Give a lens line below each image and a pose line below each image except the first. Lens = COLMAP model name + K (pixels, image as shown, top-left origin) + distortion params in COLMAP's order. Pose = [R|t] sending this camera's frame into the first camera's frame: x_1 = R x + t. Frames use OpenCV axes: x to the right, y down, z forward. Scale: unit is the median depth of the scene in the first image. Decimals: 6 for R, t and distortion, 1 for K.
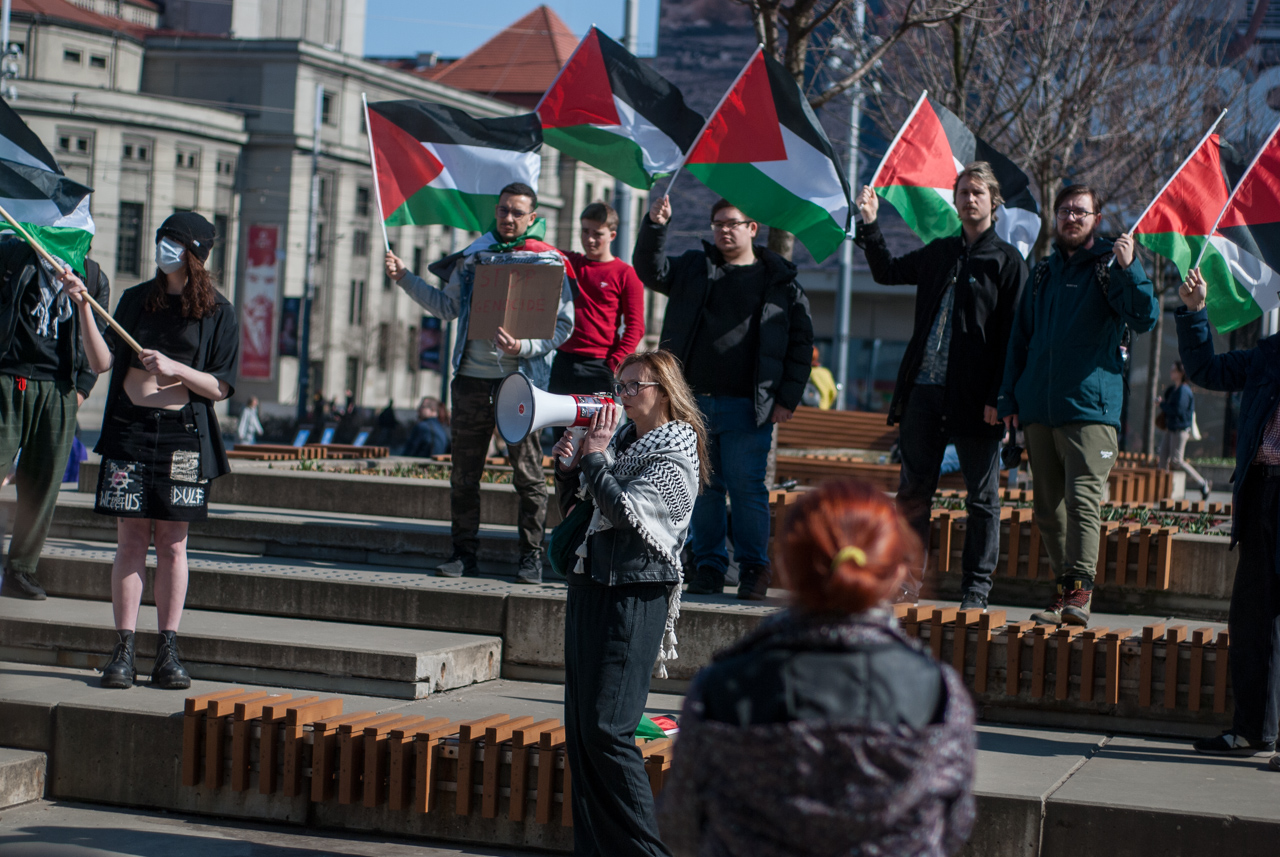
lens RADIAL K [[2789.2, 0, 632.3], [0, 2789.2, 430.6], [0, 0, 1]] dist [-0.016454, 0.000000]
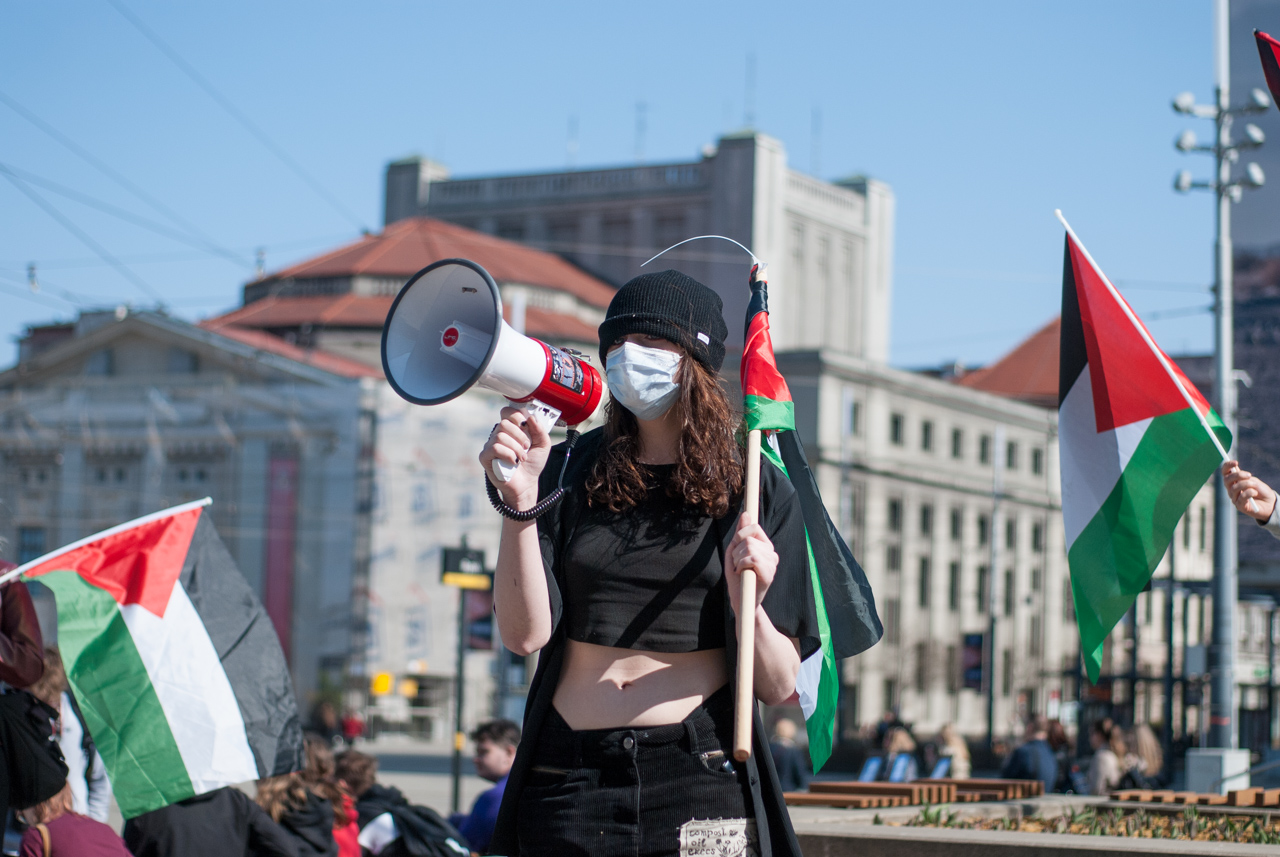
lens RADIAL K [[2789.2, 0, 650.6], [0, 2789.2, 437.1], [0, 0, 1]] dist [-0.016454, 0.000000]
pose [[0.983259, -0.043261, -0.177003, -0.048476], [0.022812, 0.992991, -0.115971, -0.000172], [0.180780, 0.109991, 0.977354, 0.285676]]
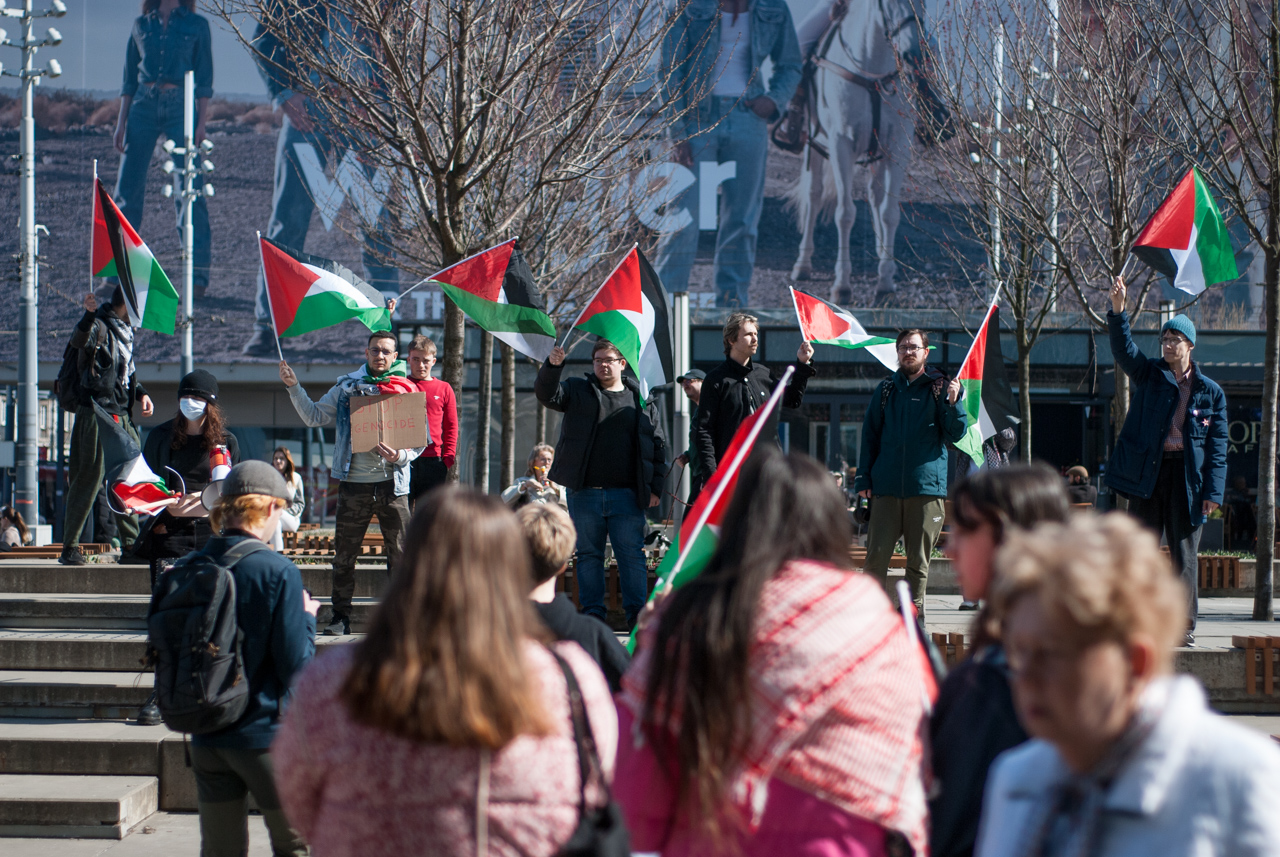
lens RADIAL K [[2789.2, 0, 636.0], [0, 2789.2, 427.7], [0, 0, 1]] dist [-0.016454, 0.000000]
pose [[0.958558, -0.045031, 0.281317, -0.165976], [0.053041, 0.998373, -0.020922, -0.005172], [-0.279917, 0.034977, 0.959387, -0.162598]]
